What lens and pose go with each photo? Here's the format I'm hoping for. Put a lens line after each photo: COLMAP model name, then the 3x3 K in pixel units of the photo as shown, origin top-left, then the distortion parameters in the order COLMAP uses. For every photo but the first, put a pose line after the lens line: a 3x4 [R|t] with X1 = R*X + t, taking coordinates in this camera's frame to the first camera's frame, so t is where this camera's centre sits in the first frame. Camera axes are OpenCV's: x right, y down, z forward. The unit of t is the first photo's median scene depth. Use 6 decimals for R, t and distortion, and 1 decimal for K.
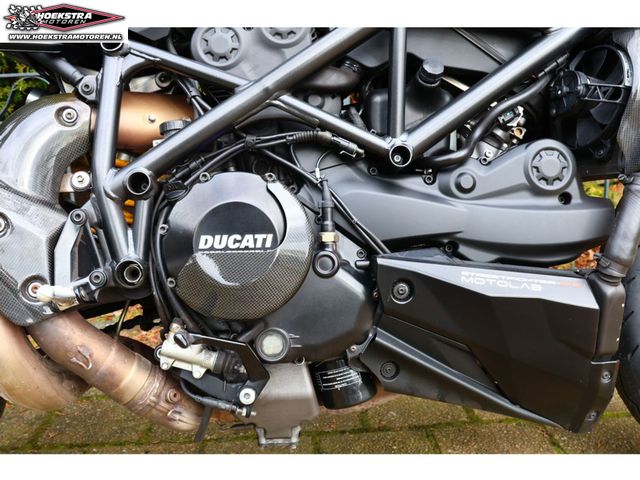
lens RADIAL K [[648.1, 0, 320.0], [0, 648.1, 240.0], [0, 0, 1]] dist [0.006092, -0.000757]
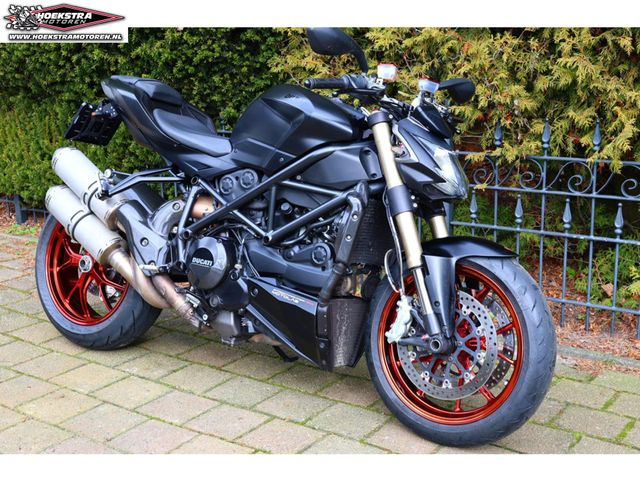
lens RADIAL K [[876.6, 0, 320.0], [0, 876.6, 240.0], [0, 0, 1]] dist [-0.000412, 0.019035]
pose [[0.789559, 0.169291, -0.589862, 2.327731], [-0.149378, 0.985304, 0.082835, -0.447587], [0.595217, 0.022709, 0.803244, -1.648564]]
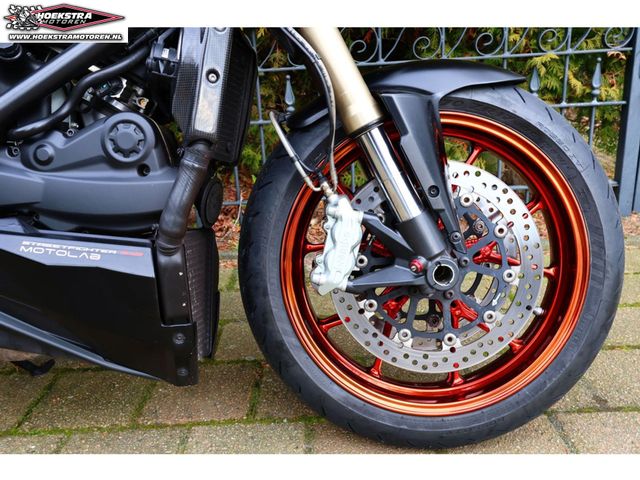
lens RADIAL K [[577.4, 0, 320.0], [0, 577.4, 240.0], [0, 0, 1]] dist [0.006200, 0.001105]
pose [[0.998949, 0.009539, -0.044821, 0.730024], [-0.004461, 0.993691, 0.112061, -0.060114], [0.045607, -0.111744, 0.992690, 0.082463]]
